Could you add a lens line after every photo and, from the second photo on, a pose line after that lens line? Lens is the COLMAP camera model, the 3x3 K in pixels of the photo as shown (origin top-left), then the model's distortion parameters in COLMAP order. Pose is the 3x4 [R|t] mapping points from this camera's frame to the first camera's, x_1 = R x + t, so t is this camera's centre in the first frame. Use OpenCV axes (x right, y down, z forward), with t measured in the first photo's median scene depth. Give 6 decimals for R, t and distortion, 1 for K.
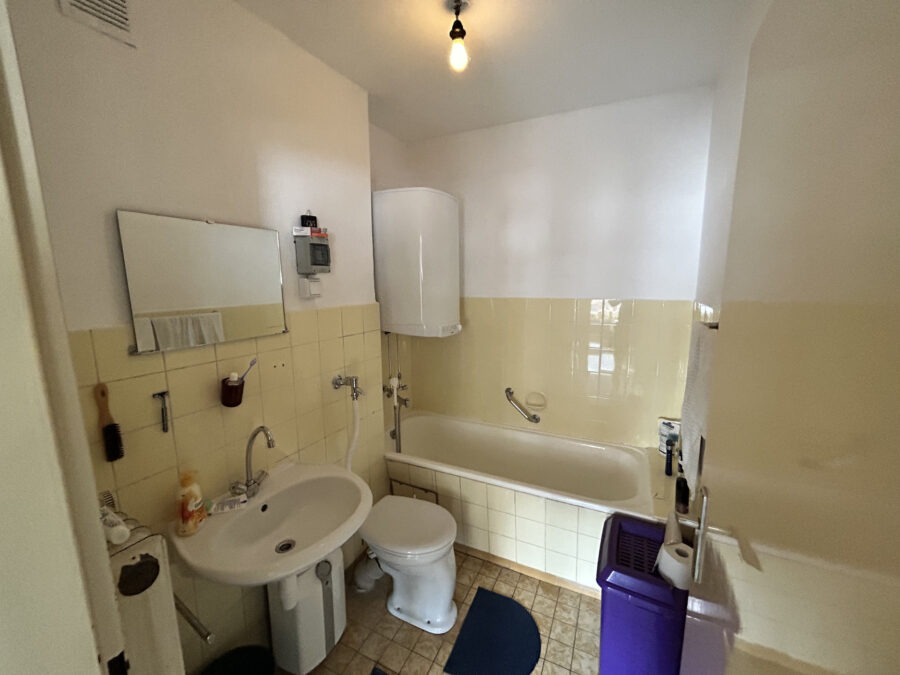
lens RADIAL K [[362.8, 0, 450.0], [0, 362.8, 337.5], [0, 0, 1]] dist [-0.000019, -0.000001]
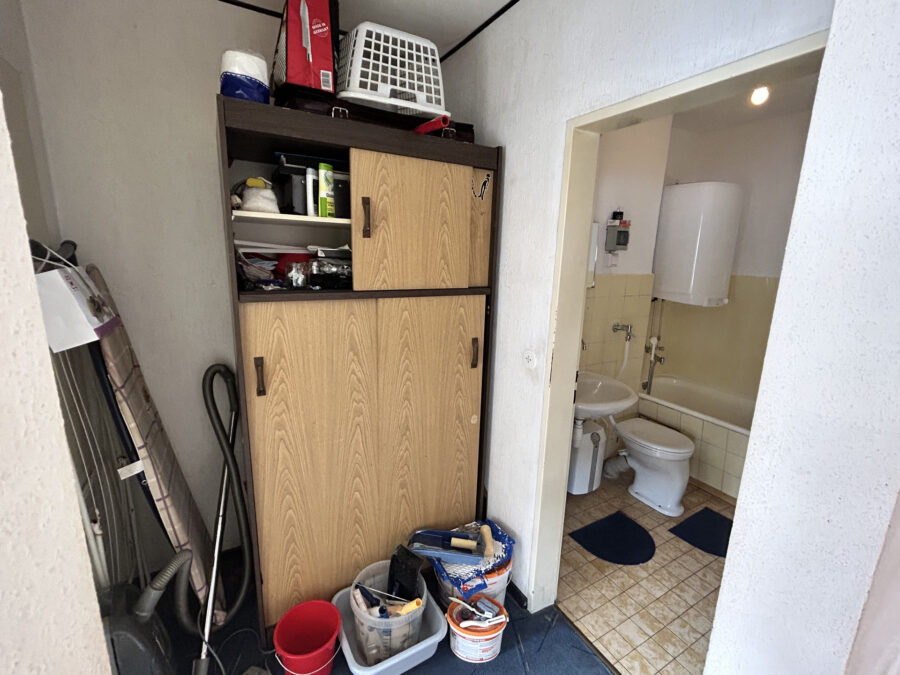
lens RADIAL K [[403.0, 0, 454.5], [0, 403.0, 340.9], [0, 0, 1]] dist [0.000022, 0.000068]
pose [[0.831501, 0.150346, -0.534791, 0.016722], [-0.119822, 0.988559, 0.091613, 0.103664], [0.542447, -0.012096, 0.840003, -0.658735]]
